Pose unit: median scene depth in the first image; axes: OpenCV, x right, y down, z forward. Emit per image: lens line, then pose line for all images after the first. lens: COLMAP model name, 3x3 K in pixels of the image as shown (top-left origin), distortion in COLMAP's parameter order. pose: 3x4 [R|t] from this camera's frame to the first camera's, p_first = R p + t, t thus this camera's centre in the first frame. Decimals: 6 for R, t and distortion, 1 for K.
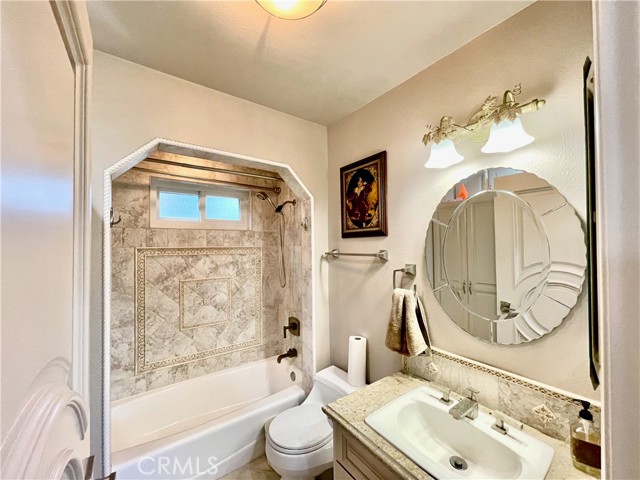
lens RADIAL K [[258.1, 0, 319.5], [0, 258.1, 242.3], [0, 0, 1]] dist [-0.002824, 0.000889]
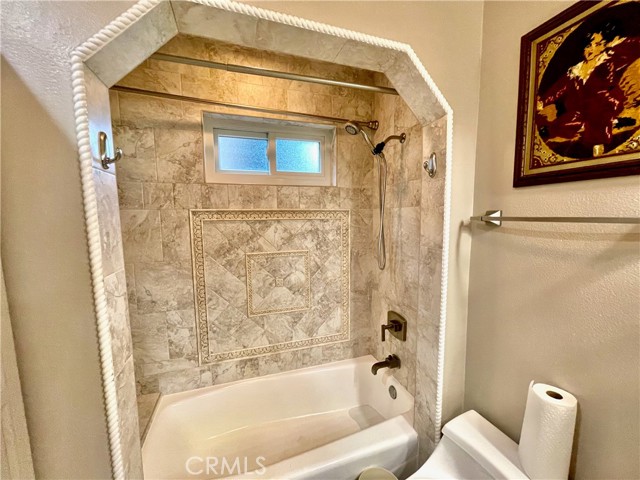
lens RADIAL K [[258.1, 0, 319.5], [0, 258.1, 242.3], [0, 0, 1]] dist [-0.002824, 0.000889]
pose [[0.952940, 0.032058, -0.301461, -0.107874], [0.005357, 0.992458, 0.122472, 0.023820], [0.303113, -0.118323, 0.945580, 0.362215]]
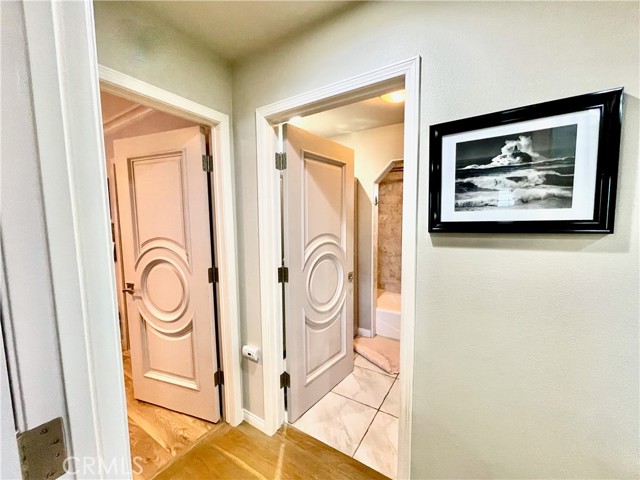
lens RADIAL K [[258.1, 0, 319.5], [0, 258.1, 242.3], [0, 0, 1]] dist [-0.002824, 0.000889]
pose [[0.373188, 0.096251, -0.922750, 0.709927], [0.018878, 0.993610, 0.111277, 0.000126], [0.927564, -0.058947, 0.368986, -0.201150]]
